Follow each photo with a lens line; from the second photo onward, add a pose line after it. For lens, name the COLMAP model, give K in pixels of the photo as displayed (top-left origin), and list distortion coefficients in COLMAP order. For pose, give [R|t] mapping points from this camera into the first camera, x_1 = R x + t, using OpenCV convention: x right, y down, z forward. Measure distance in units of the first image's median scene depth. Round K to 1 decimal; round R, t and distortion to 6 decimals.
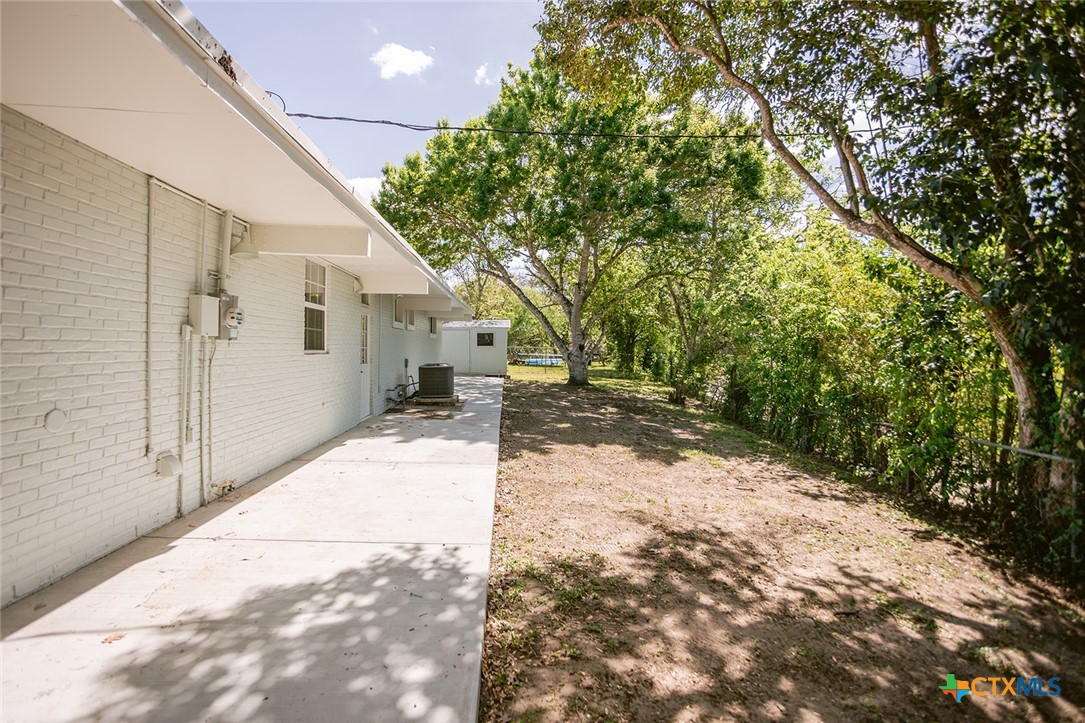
lens RADIAL K [[512.1, 0, 532.4], [0, 512.1, 359.9], [0, 0, 1]] dist [-0.059037, 0.029278]
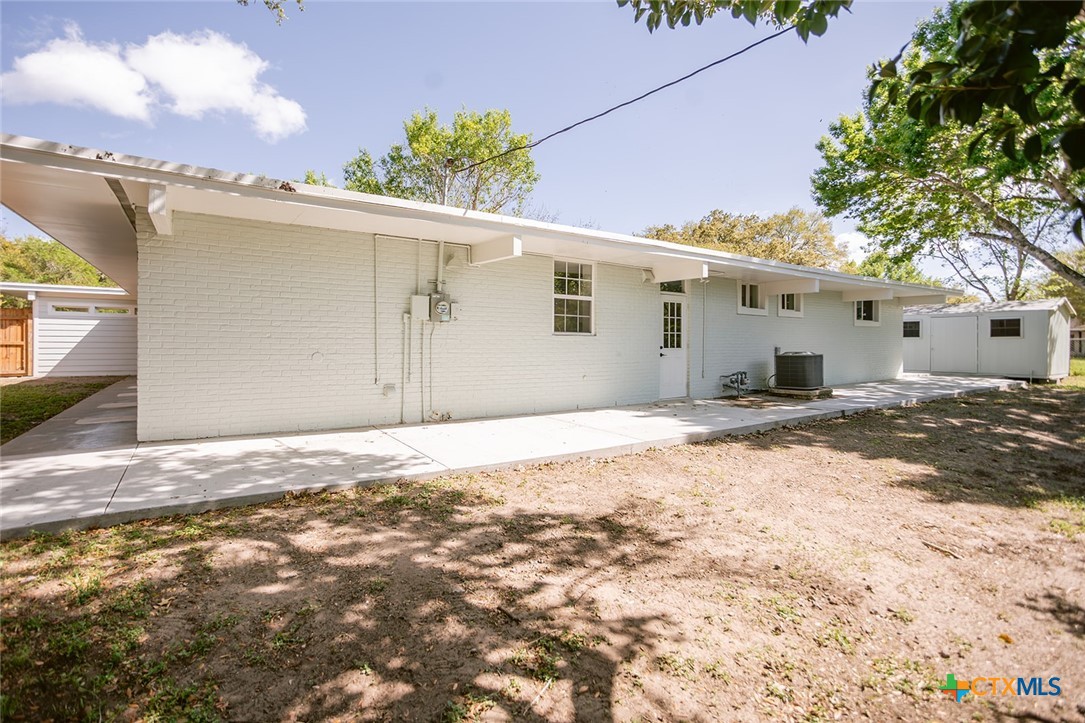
lens RADIAL K [[512.1, 0, 532.4], [0, 512.1, 359.9], [0, 0, 1]] dist [-0.059037, 0.029278]
pose [[0.515113, 0.021768, -0.856846, 1.141796], [-0.020183, 0.999708, 0.013264, 0.063876], [0.856885, 0.010461, 0.515402, 0.506830]]
